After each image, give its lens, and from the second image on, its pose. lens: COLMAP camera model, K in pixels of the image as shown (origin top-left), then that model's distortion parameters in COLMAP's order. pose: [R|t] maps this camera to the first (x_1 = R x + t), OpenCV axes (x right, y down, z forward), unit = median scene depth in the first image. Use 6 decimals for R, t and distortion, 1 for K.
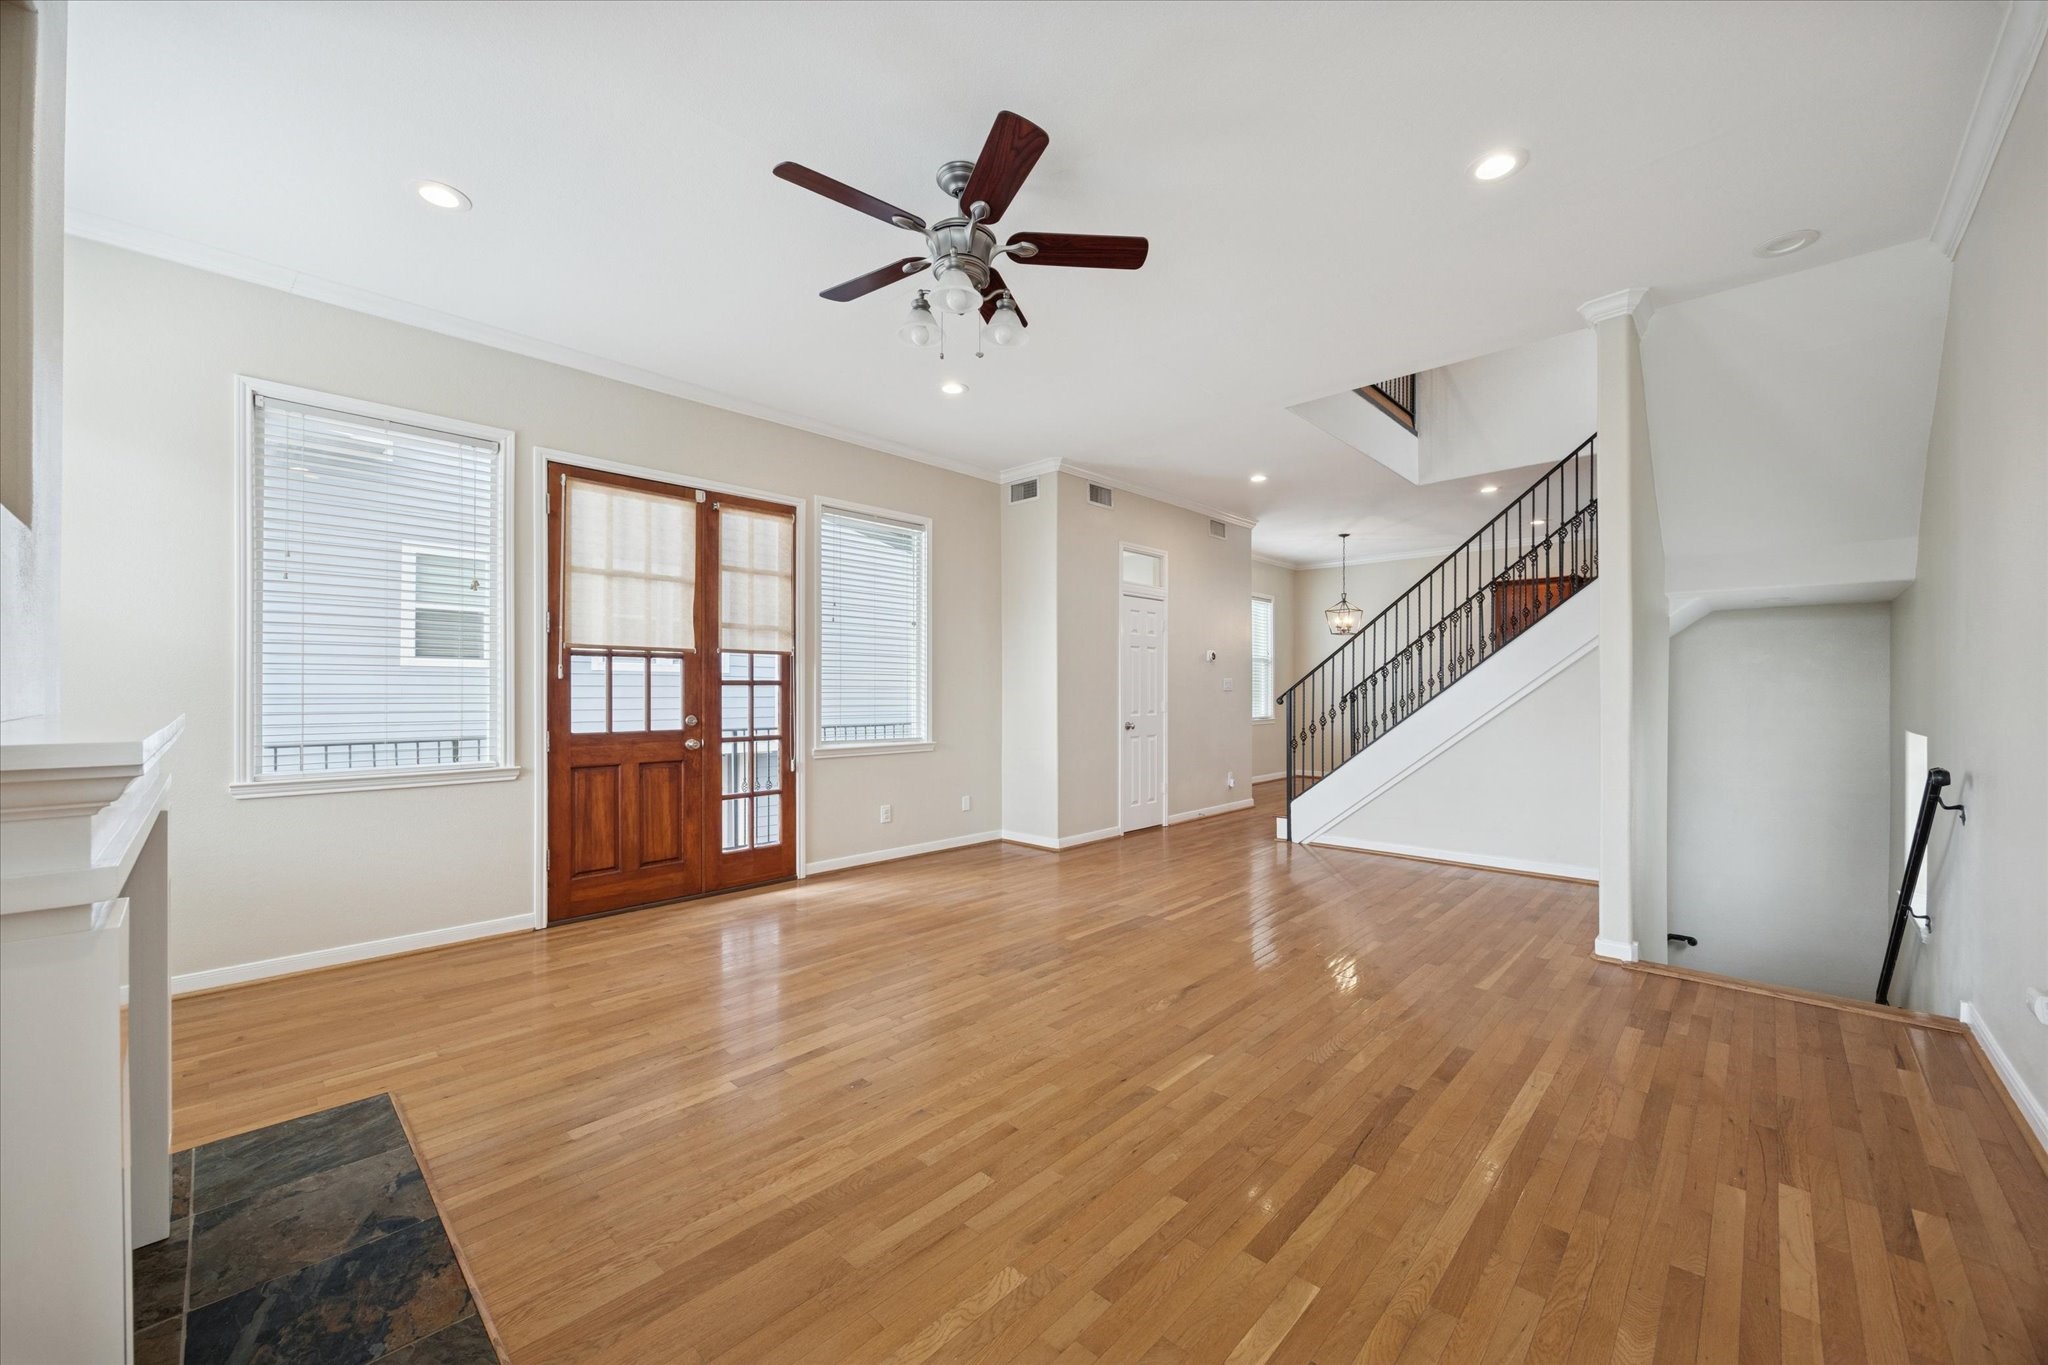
lens RADIAL K [[774.6, 0, 1026.1], [0, 774.6, 691.3], [0, 0, 1]] dist [-0.003664, -0.000157]
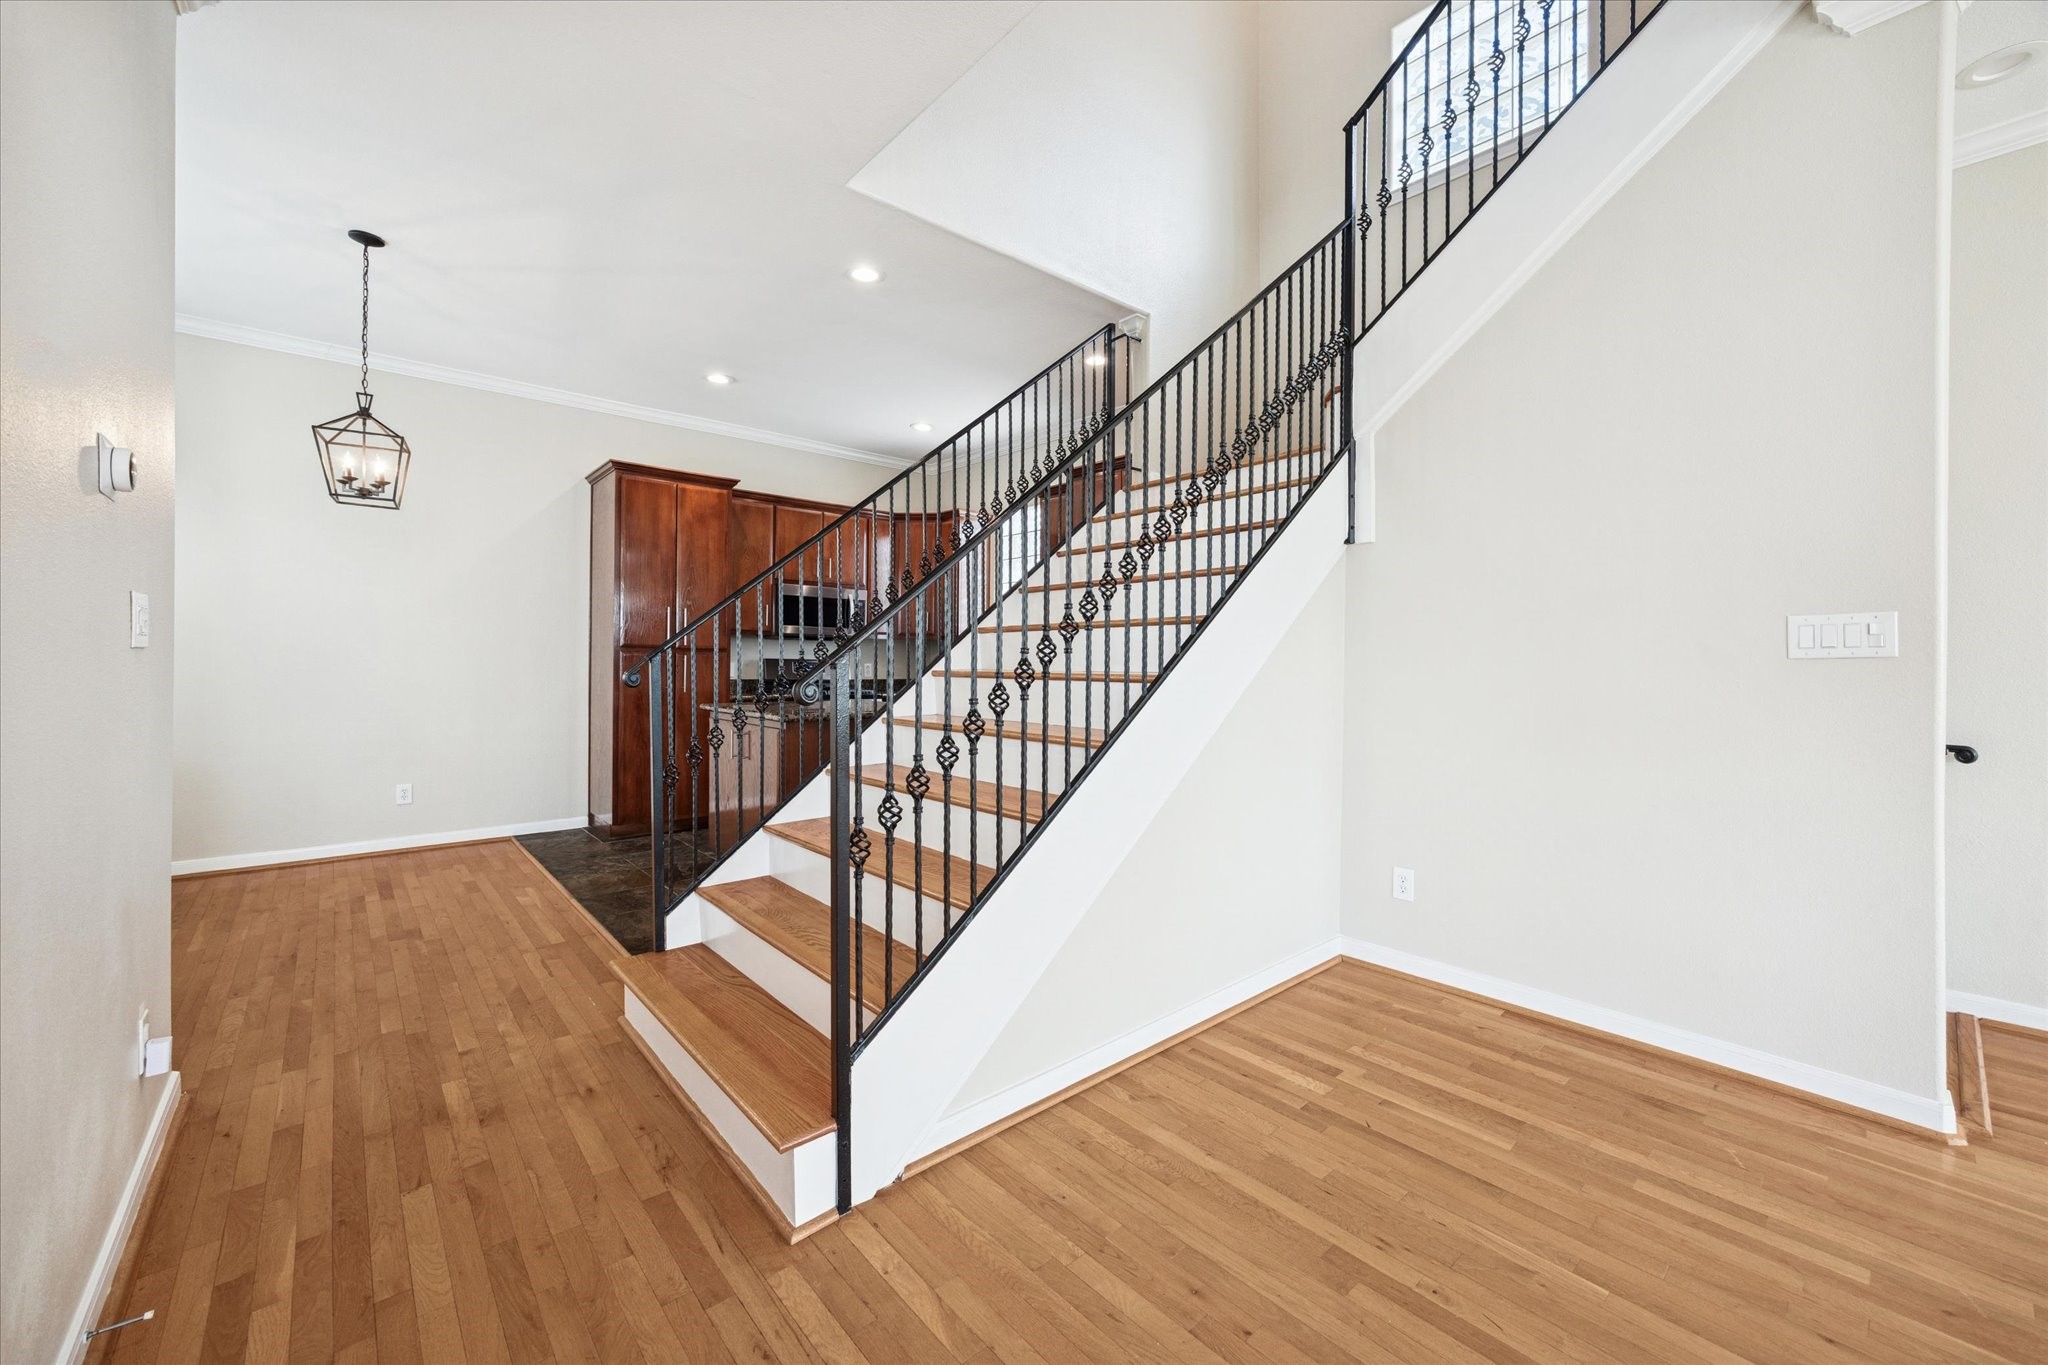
lens RADIAL K [[782.8, 0, 1034.2], [0, 782.8, 664.3], [0, 0, 1]] dist [-0.002555, -0.000126]
pose [[0.072974, -0.001915, 0.997332, 0.110901], [-0.006956, 0.999973, 0.002429, 0.004567], [-0.997310, -0.007114, 0.072959, 1.329042]]
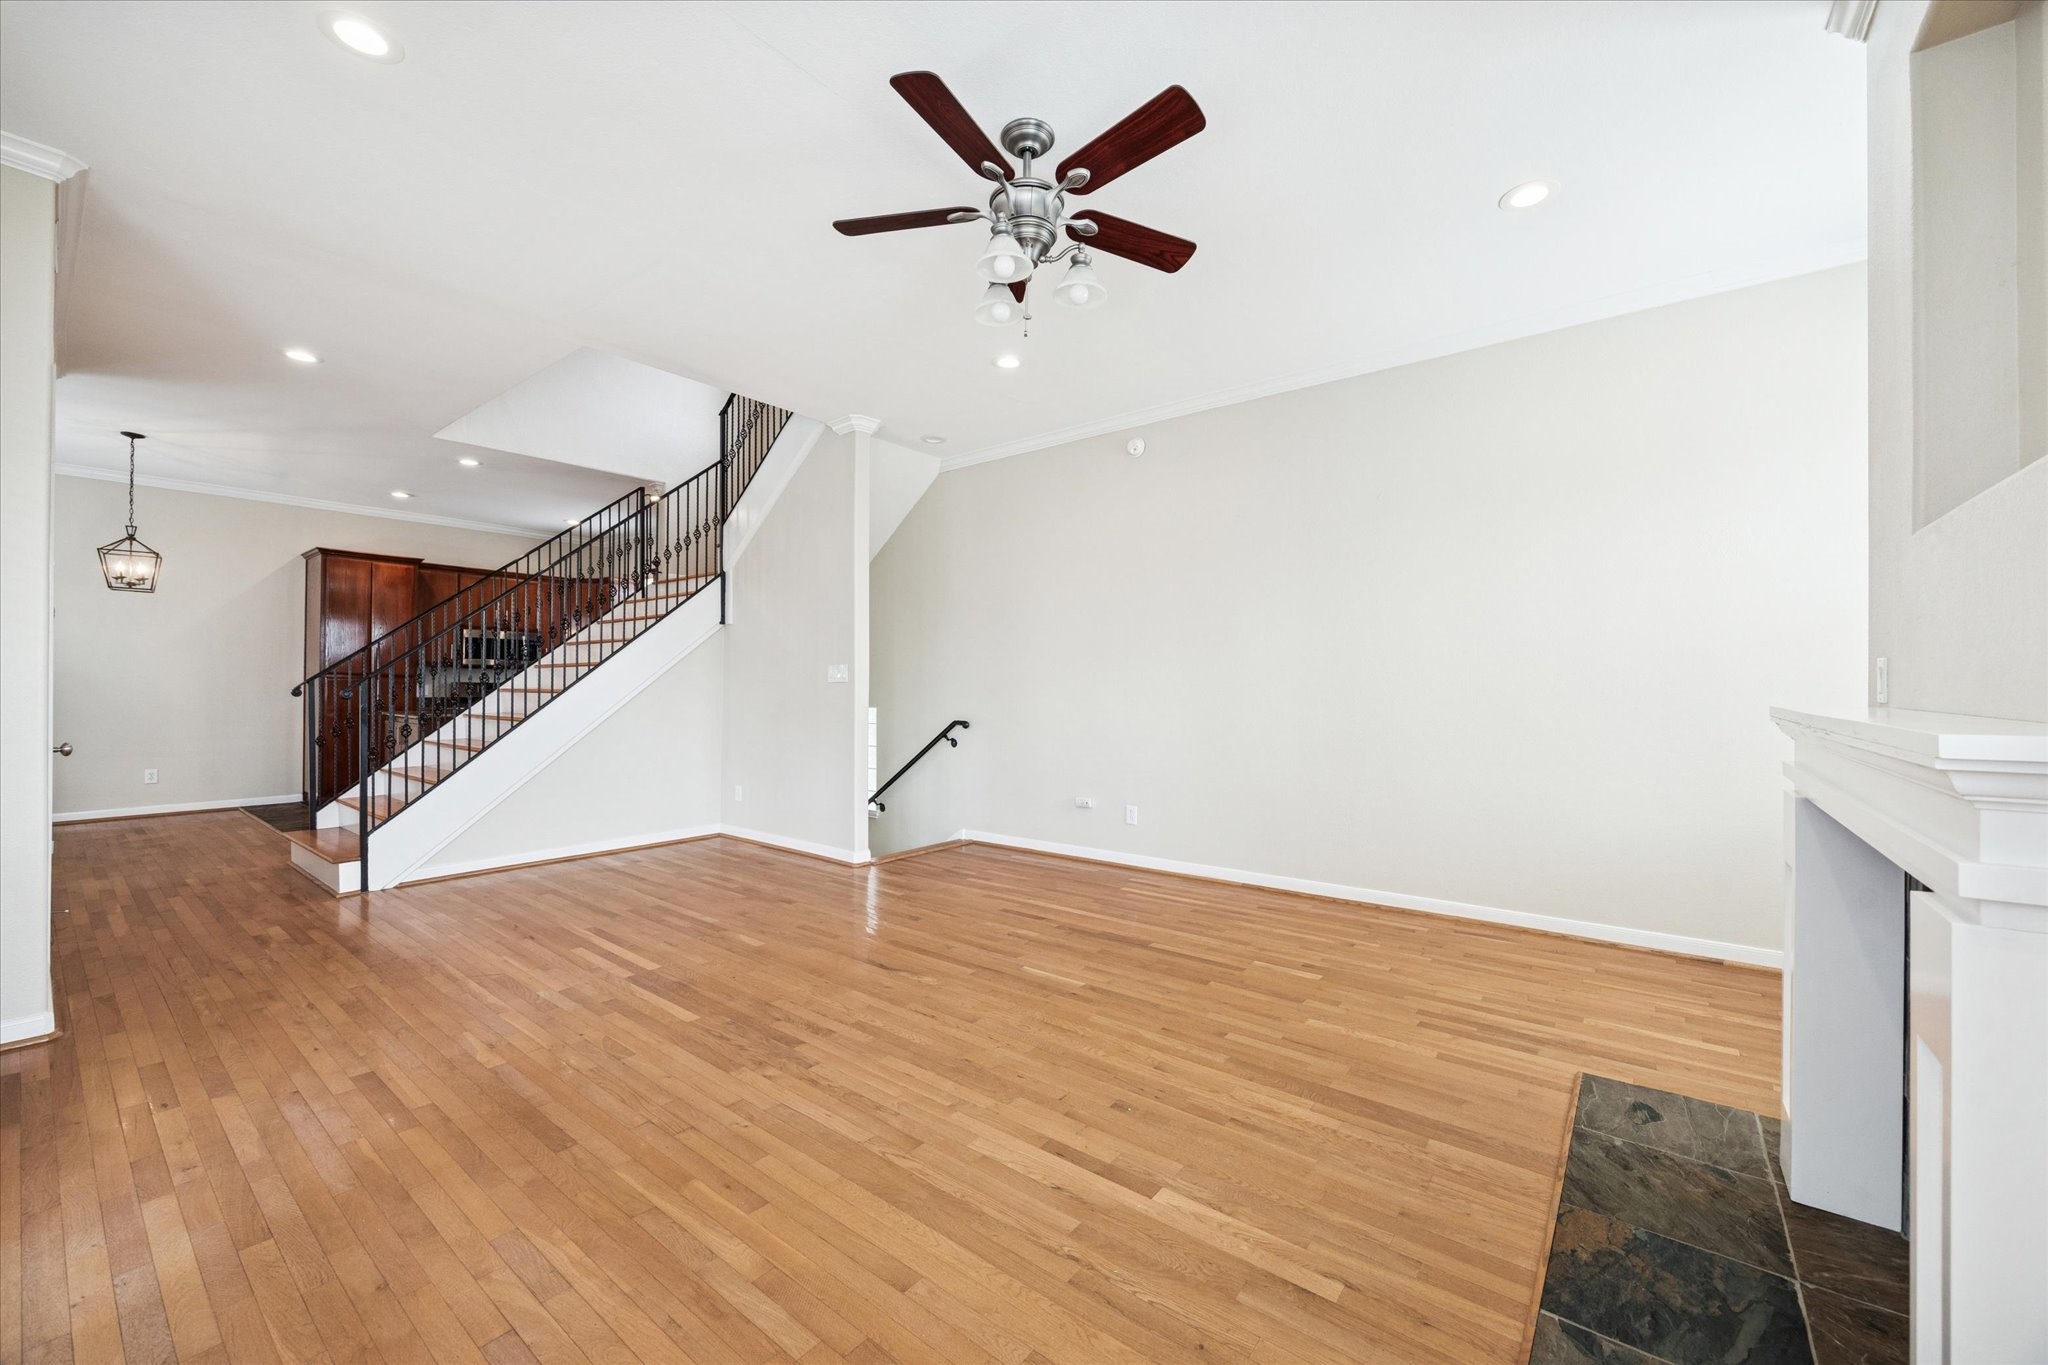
lens RADIAL K [[798.0, 0, 1024.0], [0, 798.0, 682.5], [0, 0, 1]] dist [-0.000183, 0.000092]
pose [[-0.095048, 0.002167, 0.995470, -0.647909], [-0.004366, 0.999987, -0.002594, 0.001009], [-0.995463, -0.004593, -0.095038, 0.676846]]
